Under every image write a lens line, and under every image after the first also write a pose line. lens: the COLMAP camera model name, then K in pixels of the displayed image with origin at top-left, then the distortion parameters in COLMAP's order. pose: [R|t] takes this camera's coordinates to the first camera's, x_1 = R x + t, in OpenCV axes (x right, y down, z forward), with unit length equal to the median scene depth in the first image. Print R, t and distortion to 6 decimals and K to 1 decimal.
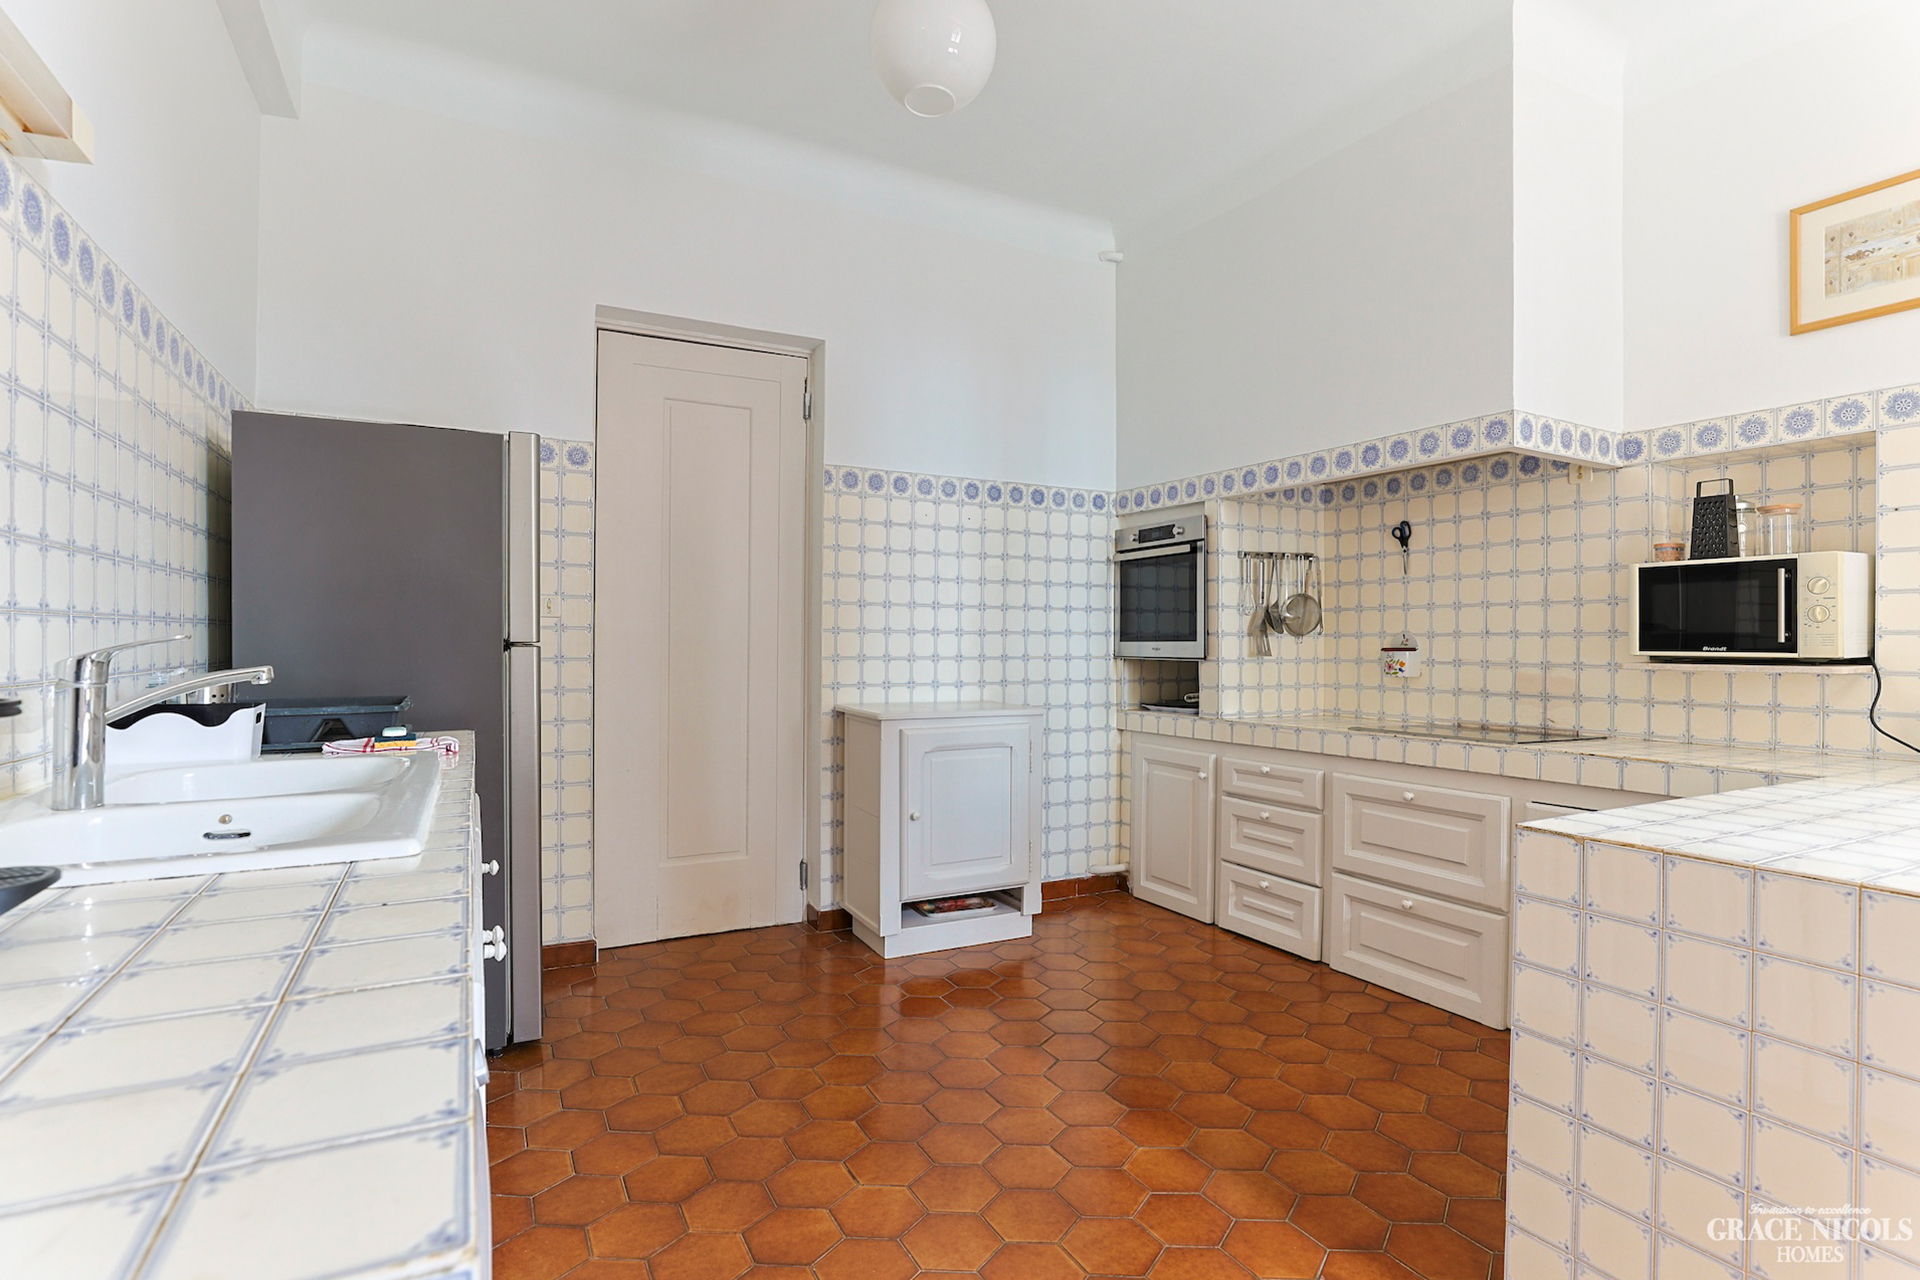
lens RADIAL K [[939.3, 0, 960.0], [0, 939.3, 640.0], [0, 0, 1]] dist [-0.004441, -0.000319]
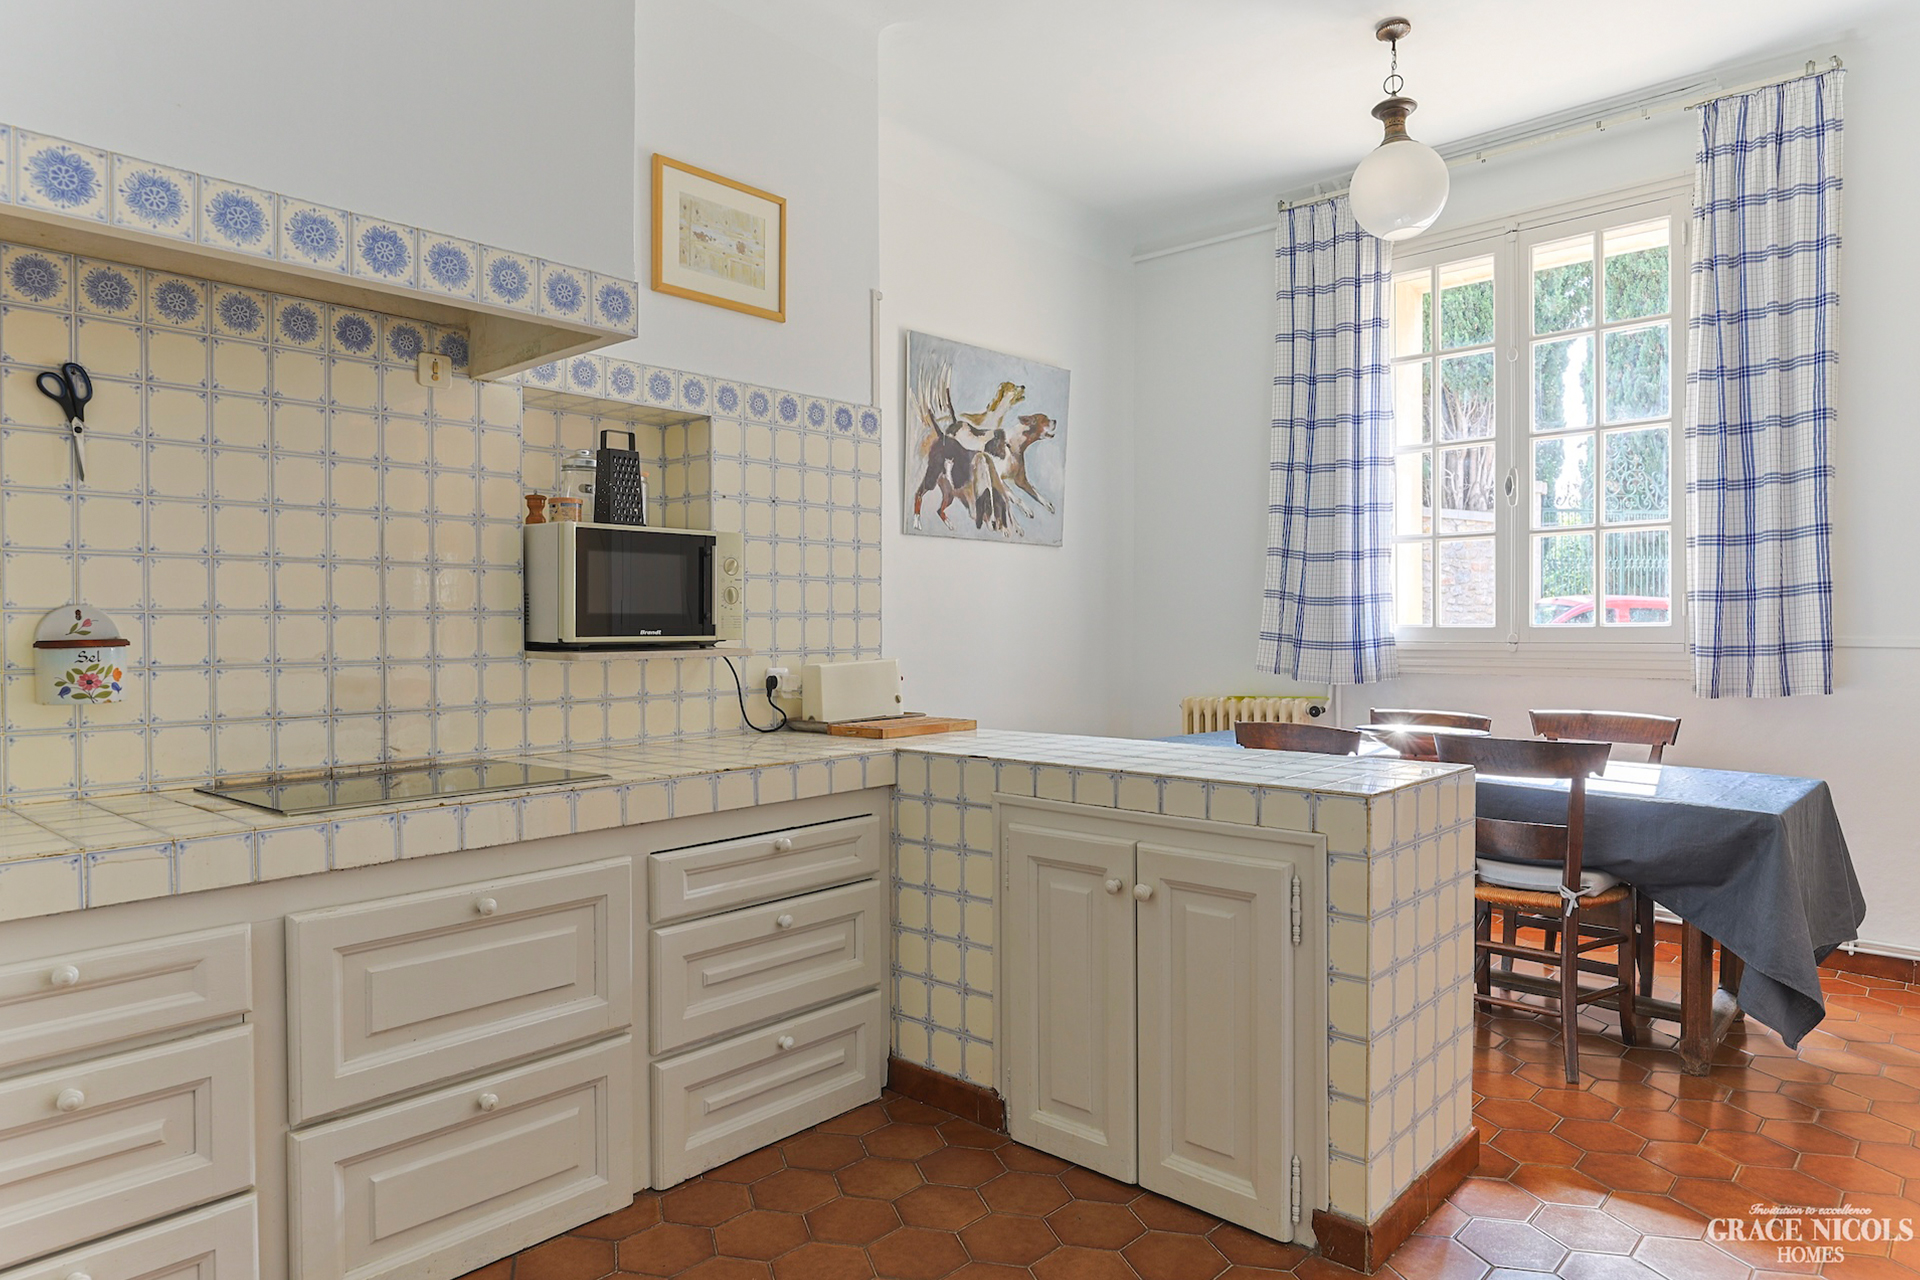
lens RADIAL K [[1191.1, 0, 960.0], [0, 1191.1, 640.0], [0, 0, 1]] dist [-0.019066, -0.000712]
pose [[-0.352663, -0.016158, 0.935611, -0.246217], [-0.000582, 0.999854, 0.017048, -0.001795], [-0.935750, 0.005468, -0.352621, 0.891532]]
